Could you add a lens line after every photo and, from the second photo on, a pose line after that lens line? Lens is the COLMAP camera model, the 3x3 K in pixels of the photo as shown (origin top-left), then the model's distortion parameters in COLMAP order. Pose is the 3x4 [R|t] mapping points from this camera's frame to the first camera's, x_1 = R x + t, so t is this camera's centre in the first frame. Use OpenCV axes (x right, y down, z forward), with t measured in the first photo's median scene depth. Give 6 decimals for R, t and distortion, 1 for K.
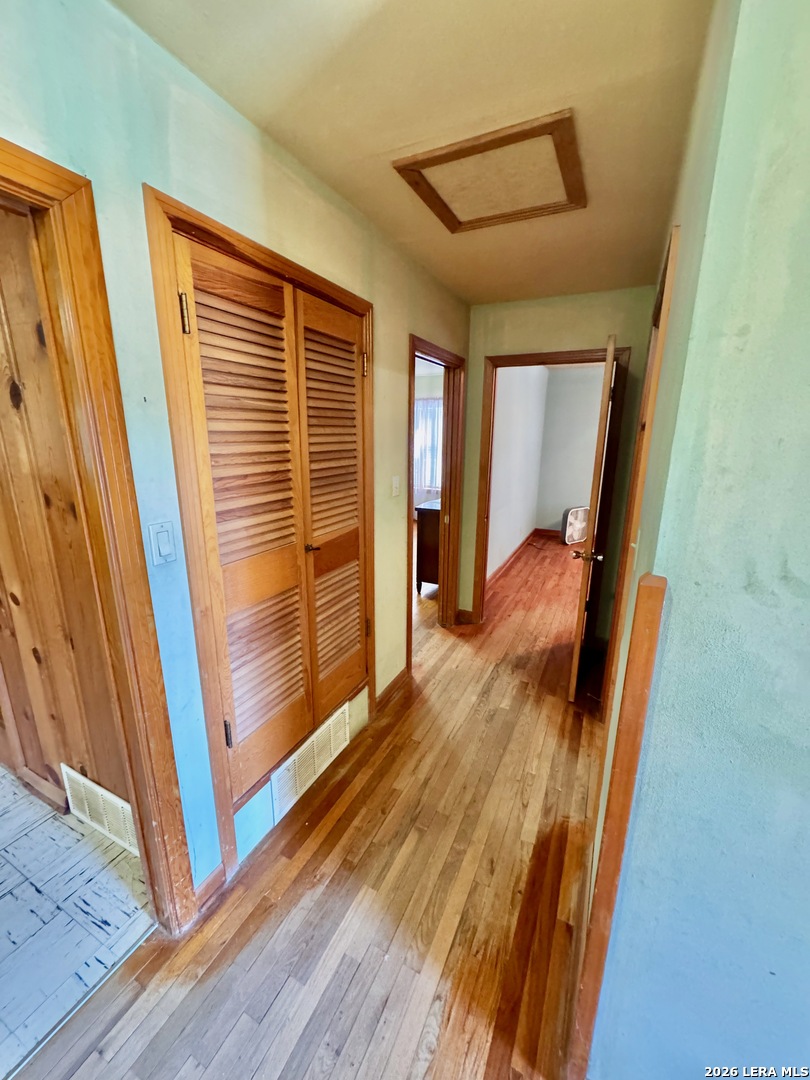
lens RADIAL K [[429.3, 0, 405.0], [0, 429.3, 540.0], [0, 0, 1]] dist [0.000349, 0.000004]
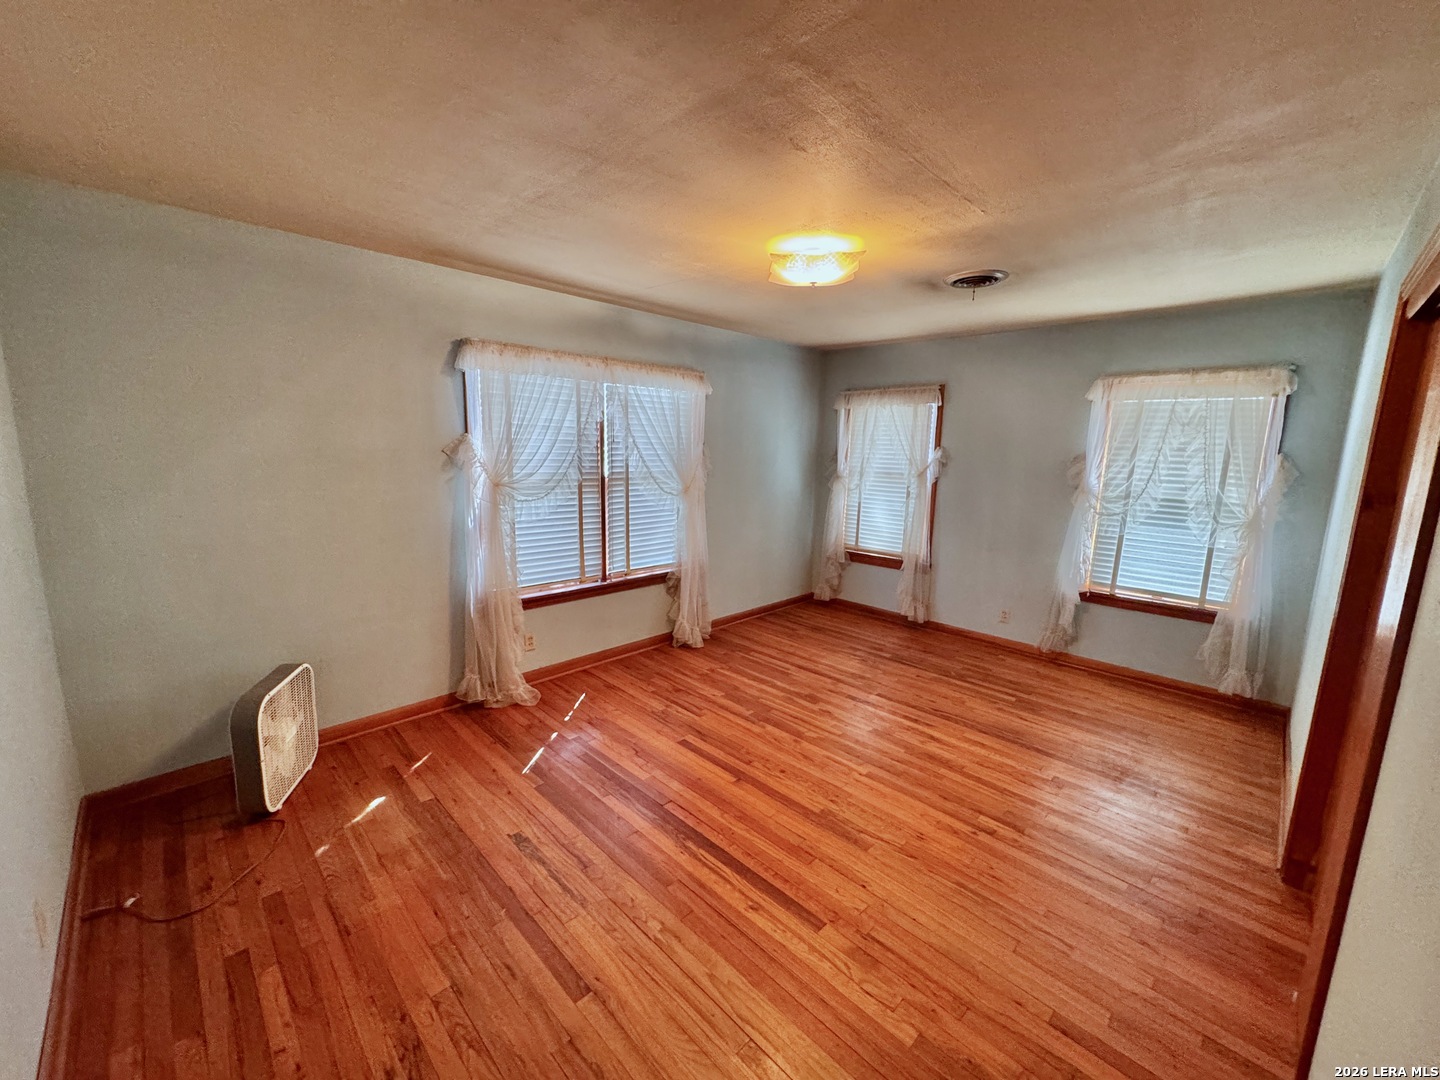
lens RADIAL K [[572.4, 0, 720.0], [0, 572.4, 540.0], [0, 0, 1]] dist [0.000349, 0.000004]
pose [[0.322283, -0.154829, 0.933896, 0.158356], [0.208694, 0.973883, 0.089439, -0.149412], [-0.923353, 0.166074, 0.346178, 0.610822]]
